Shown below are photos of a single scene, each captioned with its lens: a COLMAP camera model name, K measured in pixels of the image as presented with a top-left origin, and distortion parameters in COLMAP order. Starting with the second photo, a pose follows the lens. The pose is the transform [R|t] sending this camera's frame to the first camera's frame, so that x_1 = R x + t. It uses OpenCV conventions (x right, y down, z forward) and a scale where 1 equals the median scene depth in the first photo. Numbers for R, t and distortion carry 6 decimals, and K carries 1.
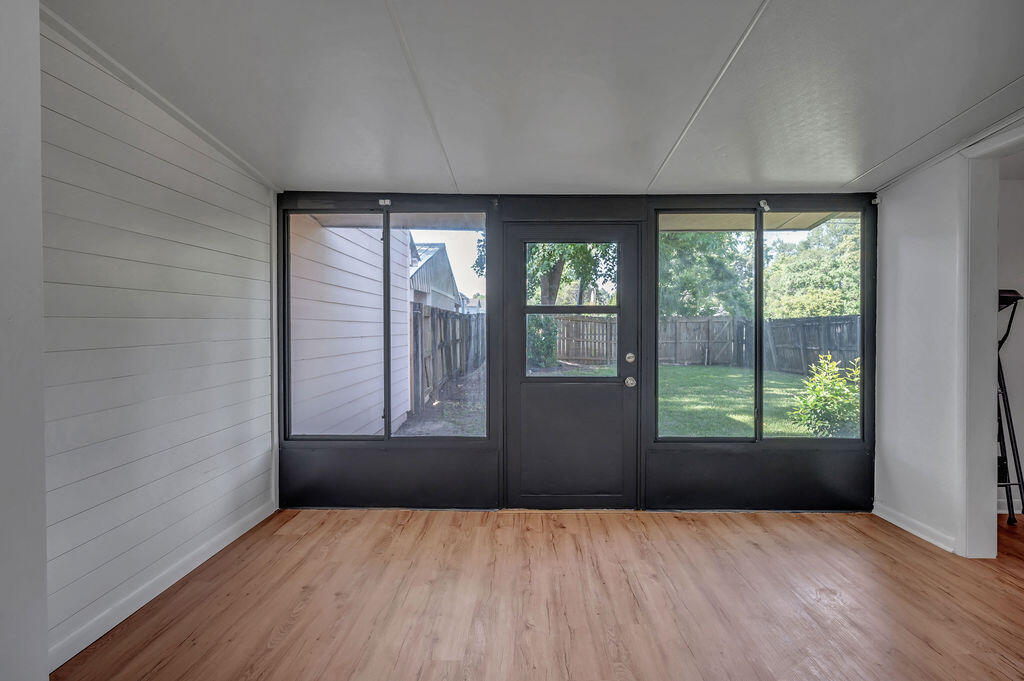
lens RADIAL K [[484.7, 0, 512.0], [0, 484.7, 340.5], [0, 0, 1]] dist [-0.000883, -0.000096]
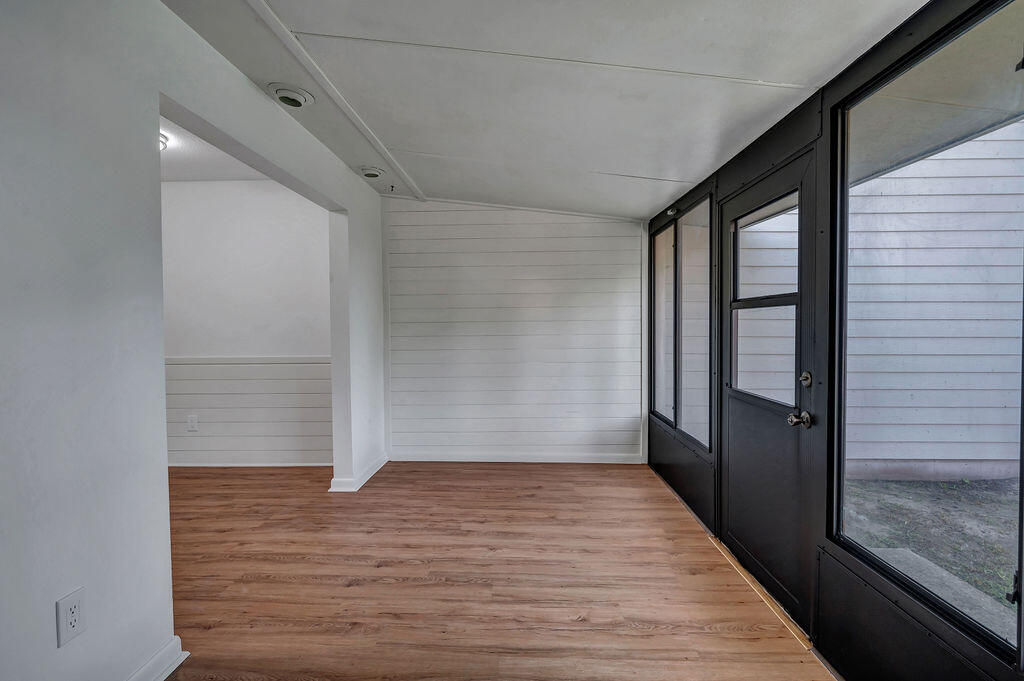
lens RADIAL K [[484.7, 0, 512.0], [0, 484.7, 340.5], [0, 0, 1]] dist [-0.000883, -0.000096]
pose [[0.004238, 0.036336, -0.999331, 0.926458], [-0.027031, 0.998979, 0.036209, -0.025387], [0.999626, 0.026860, 0.005215, 0.705325]]
